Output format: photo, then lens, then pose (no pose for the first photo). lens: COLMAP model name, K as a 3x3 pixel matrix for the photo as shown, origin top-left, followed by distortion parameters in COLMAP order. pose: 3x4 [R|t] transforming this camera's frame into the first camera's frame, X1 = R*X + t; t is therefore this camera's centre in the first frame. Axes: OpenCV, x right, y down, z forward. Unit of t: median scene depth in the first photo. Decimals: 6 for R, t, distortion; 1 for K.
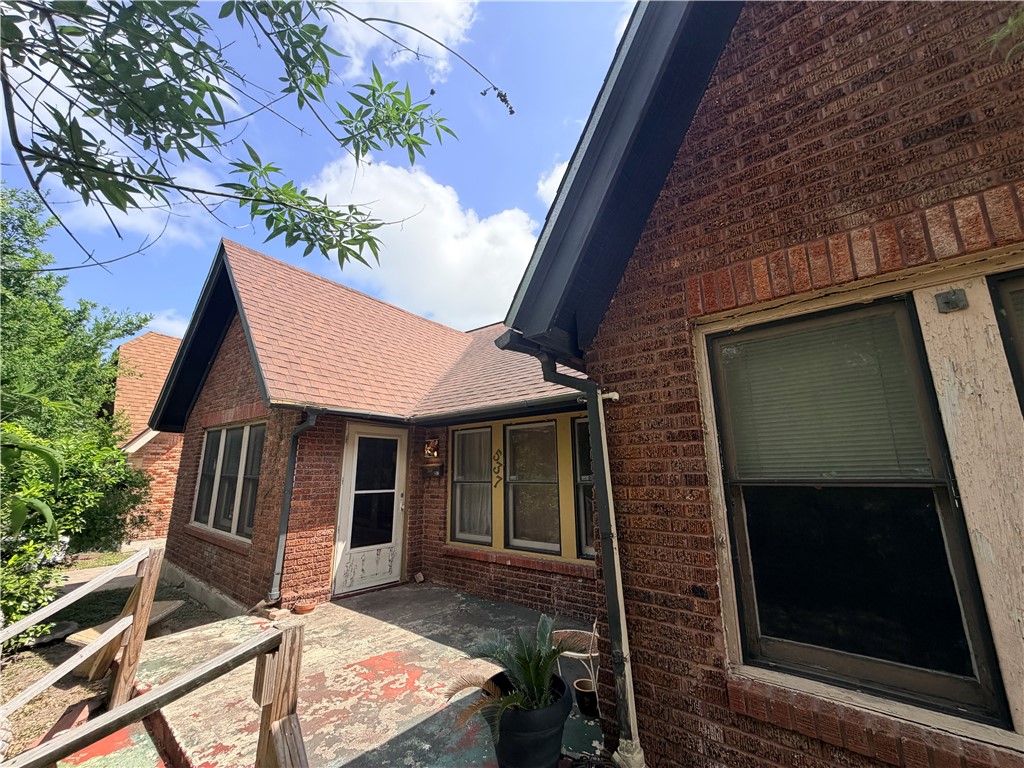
lens RADIAL K [[410.3, 0, 511.3], [0, 410.3, 384.1], [0, 0, 1]] dist [-0.001076, -0.000250]
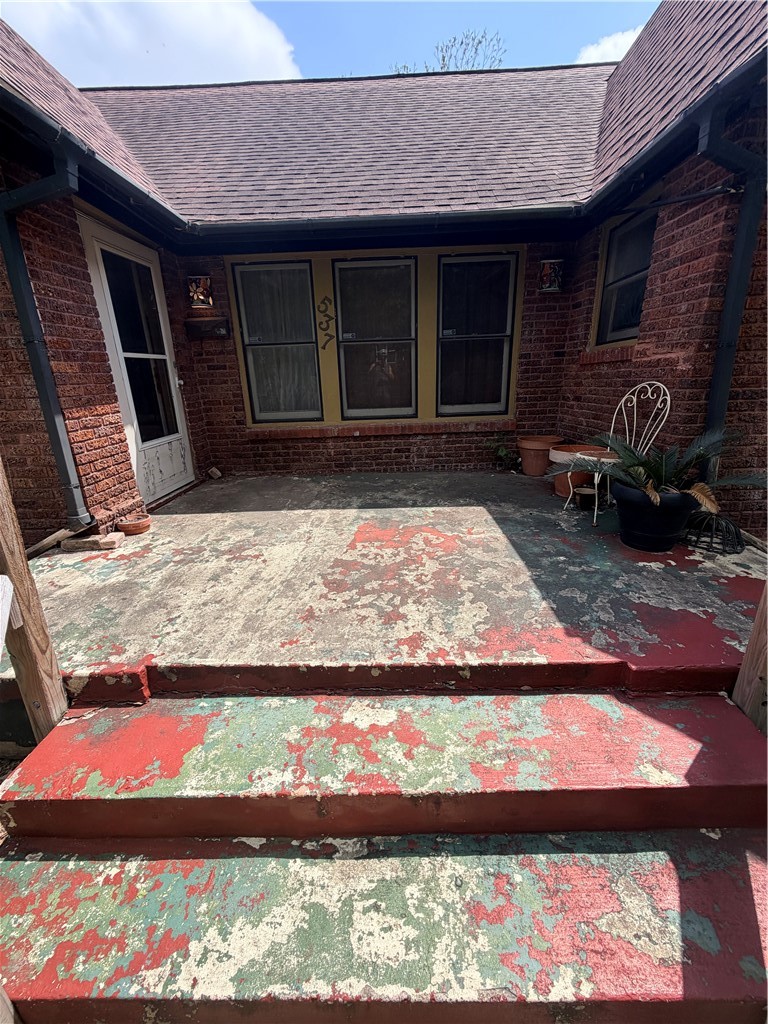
lens RADIAL K [[410.3, 0, 382.7], [0, 410.3, 510.7], [0, 0, 1]] dist [-0.001076, -0.000250]
pose [[0.780105, -0.219729, 0.585795, -0.560247], [-0.106912, 0.875711, 0.470850, 0.161916], [-0.616447, -0.429941, 0.659655, 0.312917]]
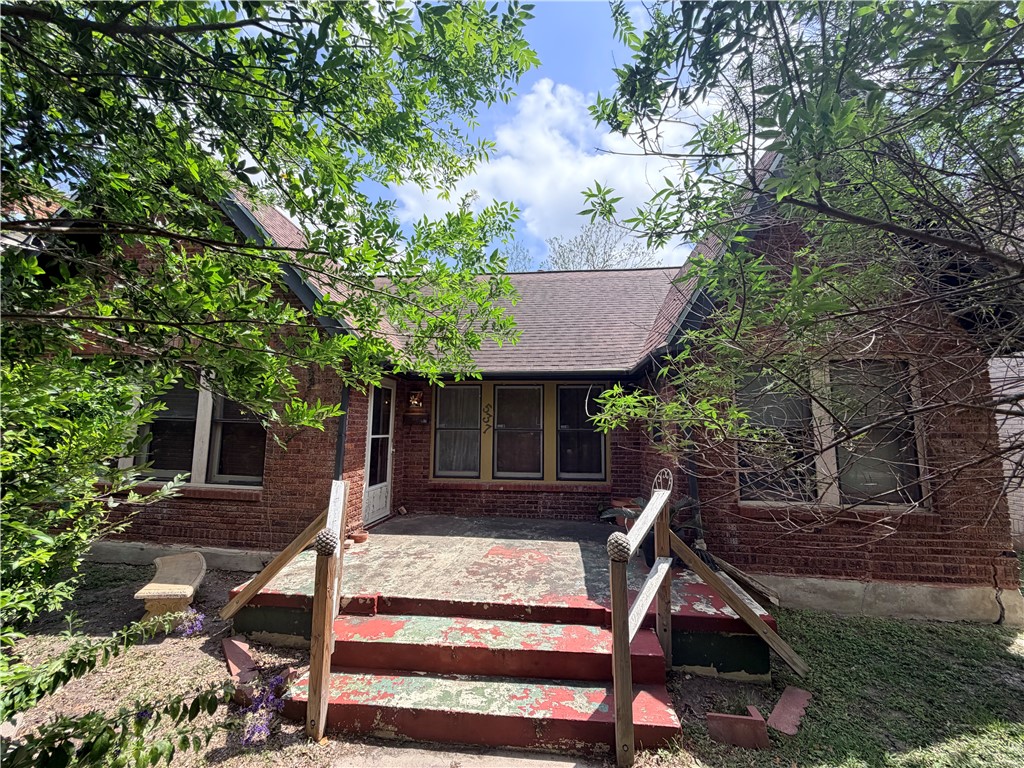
lens RADIAL K [[410.3, 0, 510.5], [0, 410.3, 384.3], [0, 0, 1]] dist [-0.001076, -0.000250]
pose [[0.834132, 0.074323, 0.546534, -0.776641], [-0.133819, 0.988544, 0.069805, 0.005164], [-0.535085, -0.131363, 0.834523, -0.083959]]
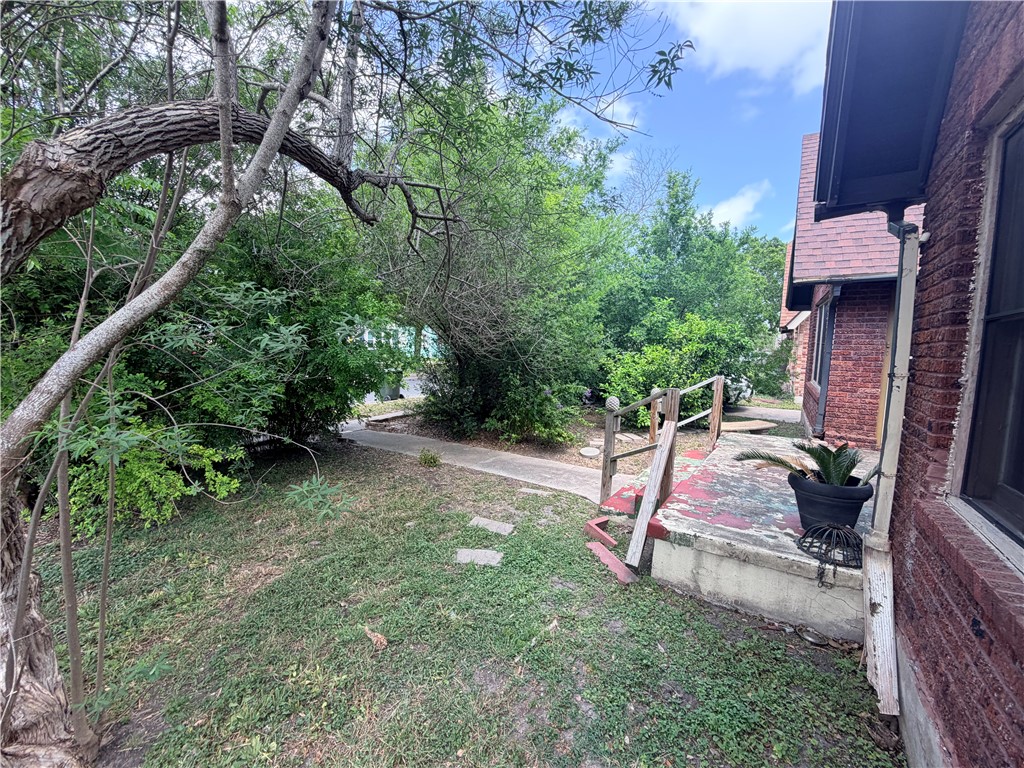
lens RADIAL K [[410.3, 0, 514.9], [0, 410.3, 381.9], [0, 0, 1]] dist [-0.001076, -0.000250]
pose [[0.118176, 0.090900, -0.988823, 0.557635], [0.186606, 0.976027, 0.112025, 0.038428], [0.975301, -0.197759, 0.098380, -0.038650]]
